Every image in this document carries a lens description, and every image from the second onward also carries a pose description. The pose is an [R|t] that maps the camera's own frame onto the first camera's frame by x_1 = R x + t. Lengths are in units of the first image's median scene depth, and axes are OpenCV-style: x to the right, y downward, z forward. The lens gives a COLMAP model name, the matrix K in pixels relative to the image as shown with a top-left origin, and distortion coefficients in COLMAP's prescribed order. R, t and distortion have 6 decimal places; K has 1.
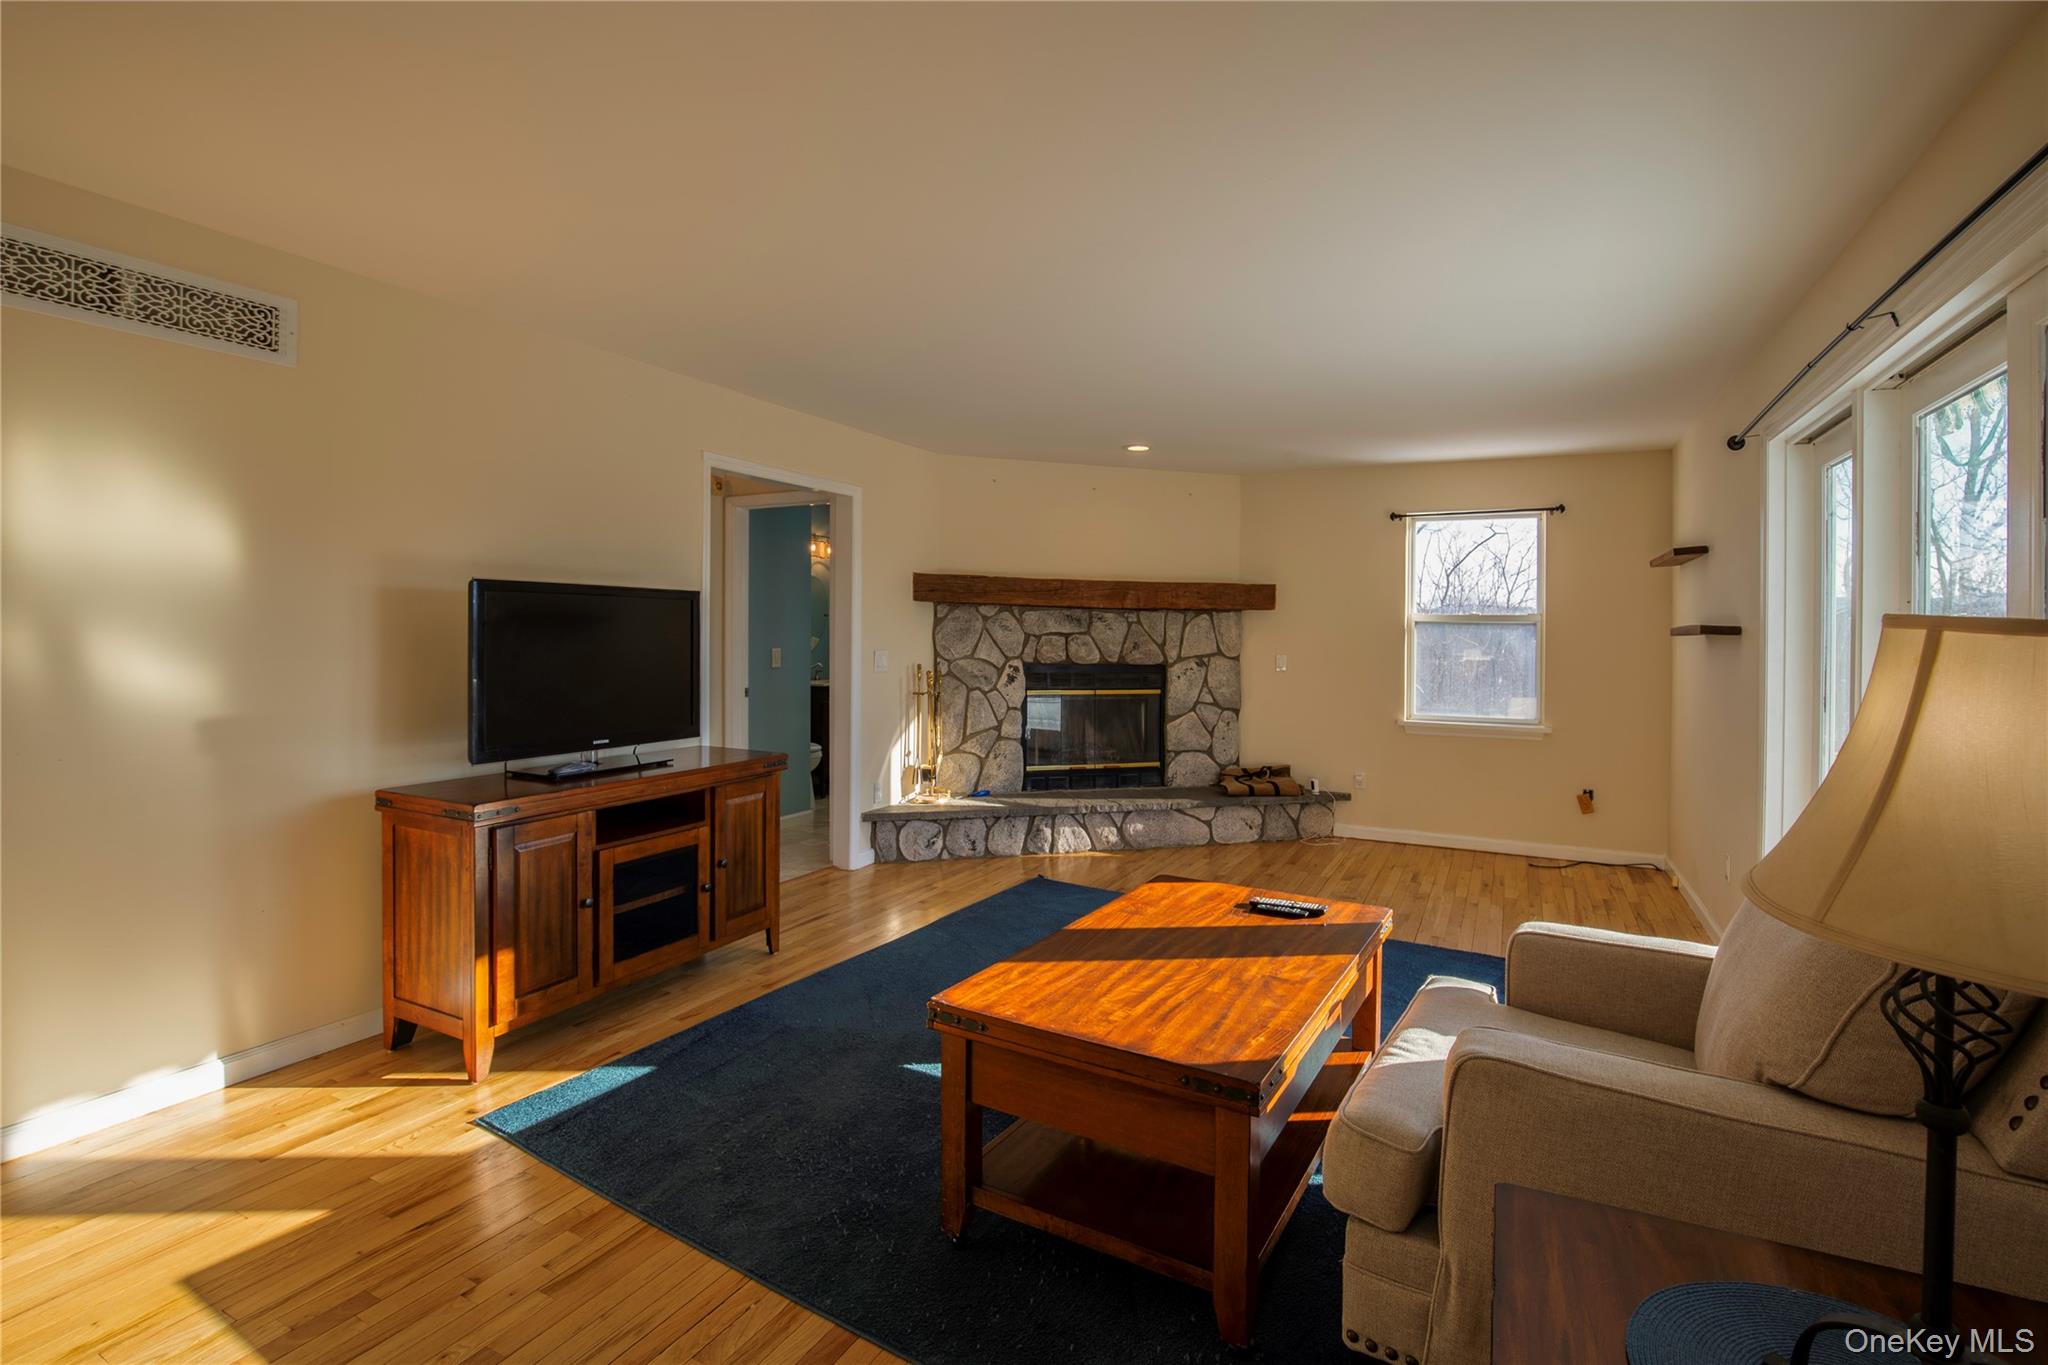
lens RADIAL K [[937.5, 0, 1039.6], [0, 937.5, 624.5], [0, 0, 1]] dist [-0.035018, 0.005666]
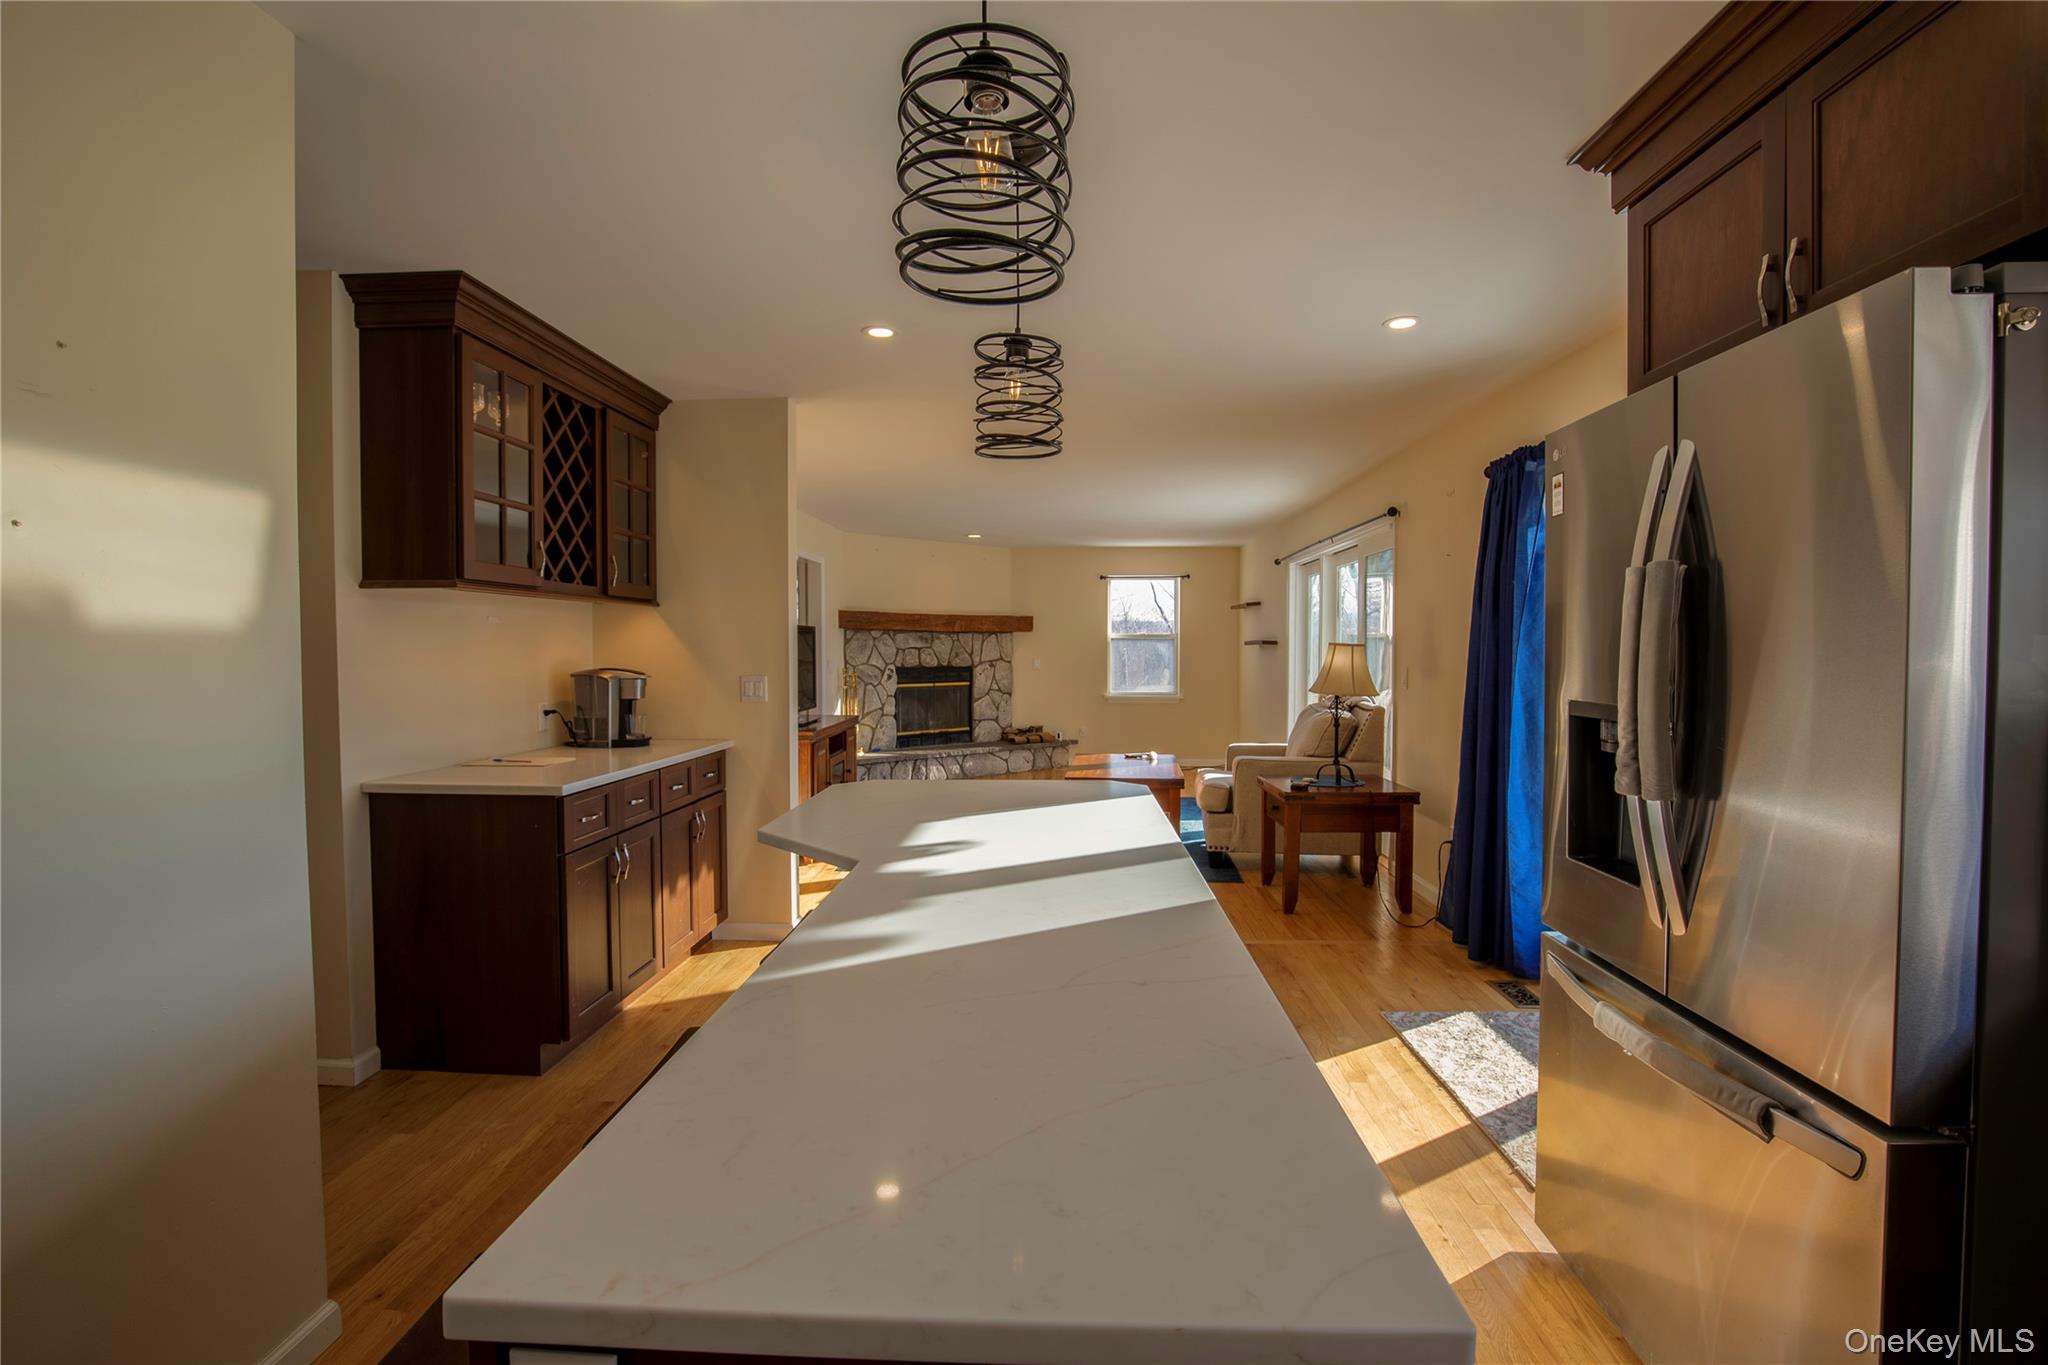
lens RADIAL K [[937.5, 0, 1023.3], [0, 937.5, 675.4], [0, 0, 1]] dist [-0.035018, 0.005666]
pose [[0.908307, -0.025295, 0.417538, -0.476425], [0.007416, 0.998987, 0.044388, -0.012820], [-0.418238, -0.037221, 0.907575, -0.514001]]
